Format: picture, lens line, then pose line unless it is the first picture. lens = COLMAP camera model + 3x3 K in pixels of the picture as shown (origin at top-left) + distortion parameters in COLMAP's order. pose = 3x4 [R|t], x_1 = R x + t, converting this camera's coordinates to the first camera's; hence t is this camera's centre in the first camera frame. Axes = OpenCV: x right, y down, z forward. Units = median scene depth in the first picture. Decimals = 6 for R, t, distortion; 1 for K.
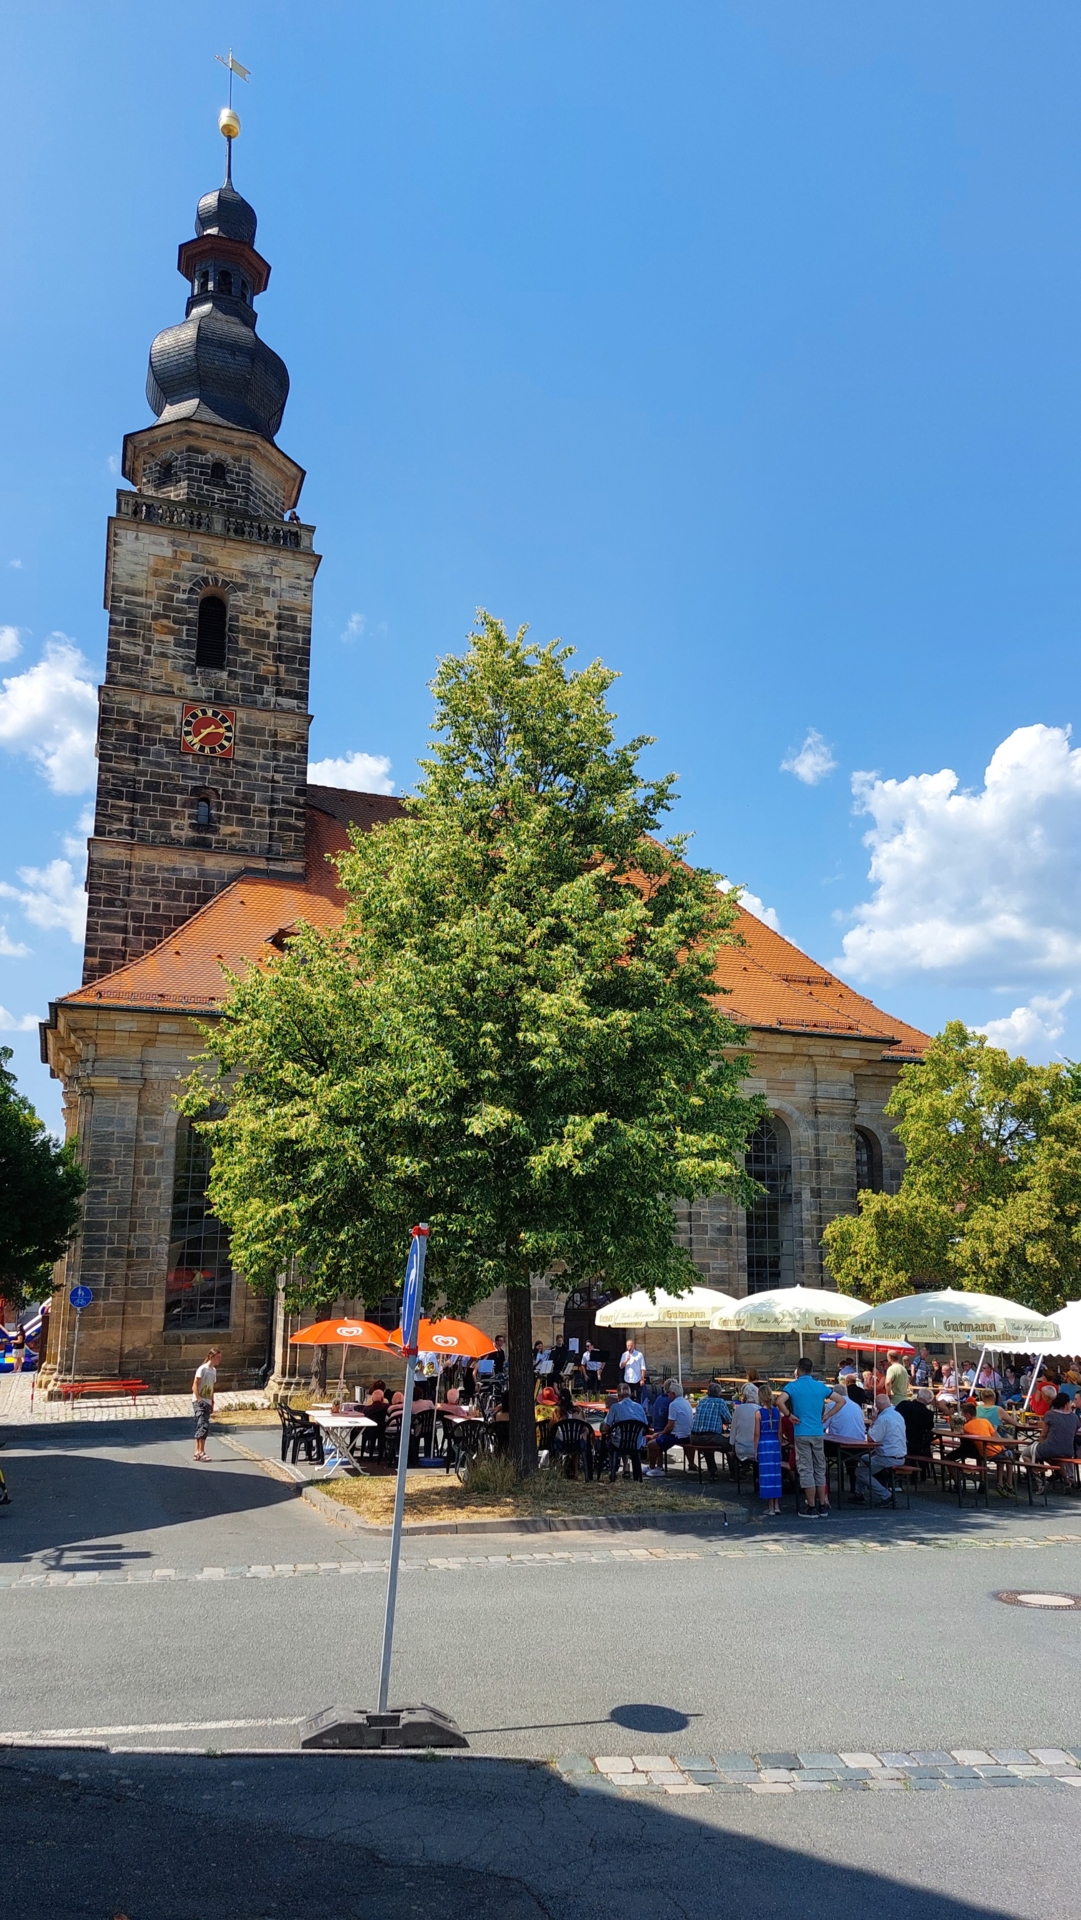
lens RADIAL K [[1362.1, 0, 567.2], [0, 1362.1, 993.5], [0, 0, 1]] dist [0.040545, -0.034119]
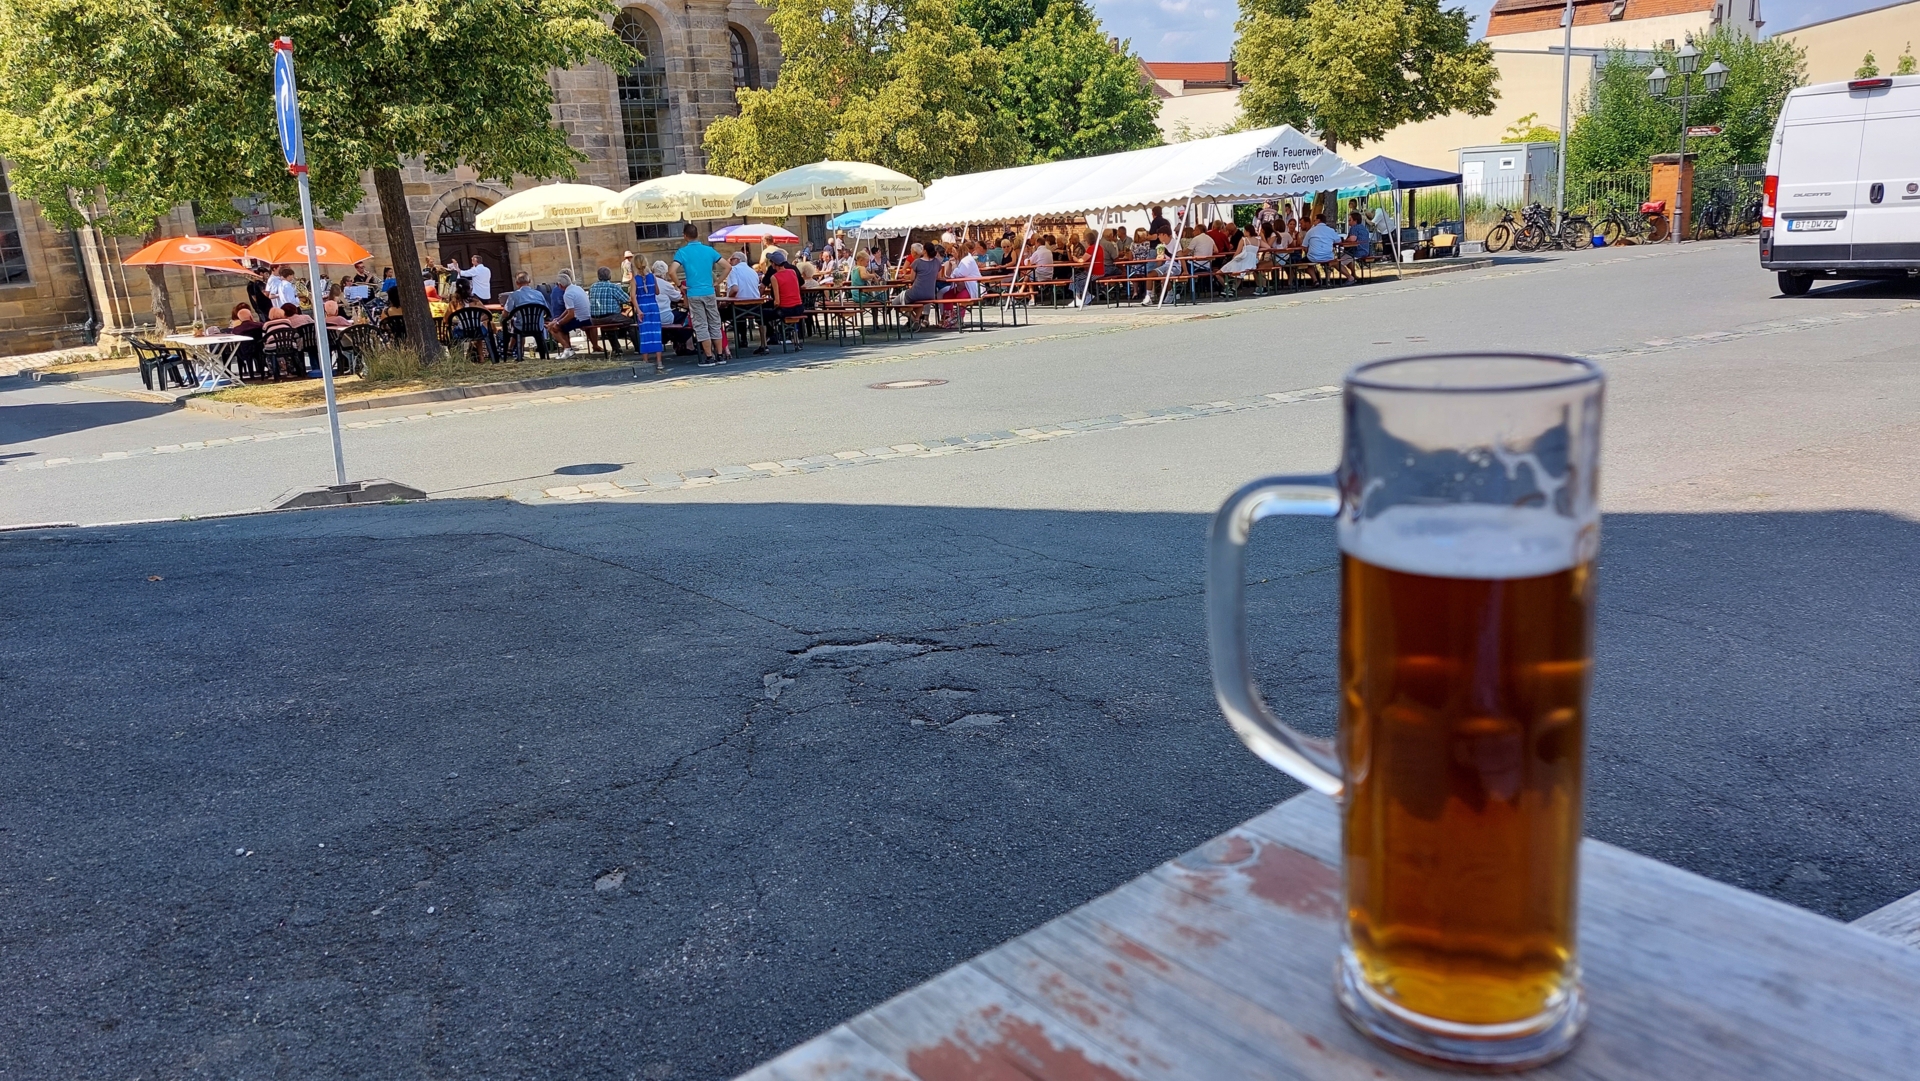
lens RADIAL K [[1362.1, 0, 969.5], [0, 1362.1, 546.6], [0, 0, 1]] dist [0.040545, -0.034119]
pose [[0.931813, -0.150759, 0.330146, -0.011723], [-0.007748, 0.901176, 0.433384, 0.026528], [-0.362856, -0.406391, 0.838559, -0.048840]]
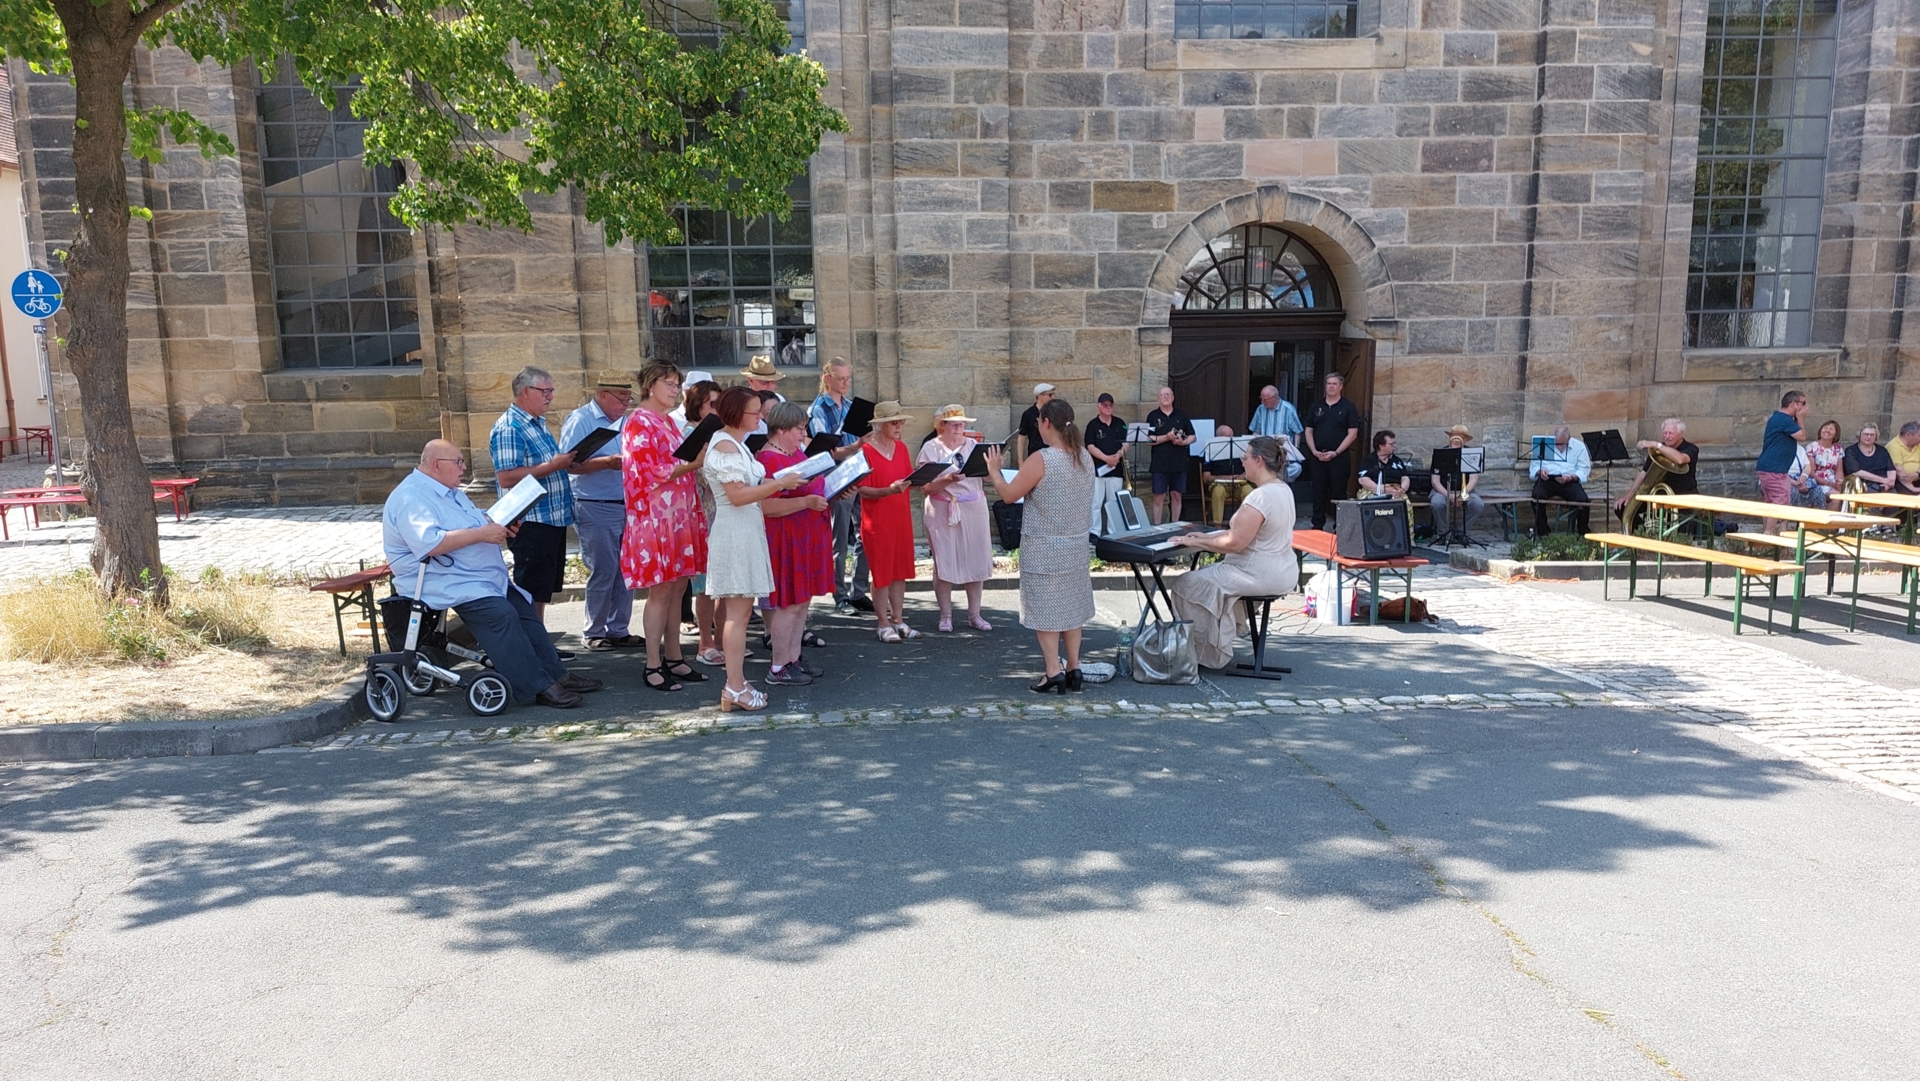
lens RADIAL K [[1362.1, 0, 969.5], [0, 1362.1, 546.6], [0, 0, 1]] dist [0.040545, -0.034119]
pose [[0.968351, 0.020408, -0.248755, 0.088519], [0.070376, 0.933887, 0.350575, 0.357131], [0.239464, -0.356986, 0.902894, 1.417768]]
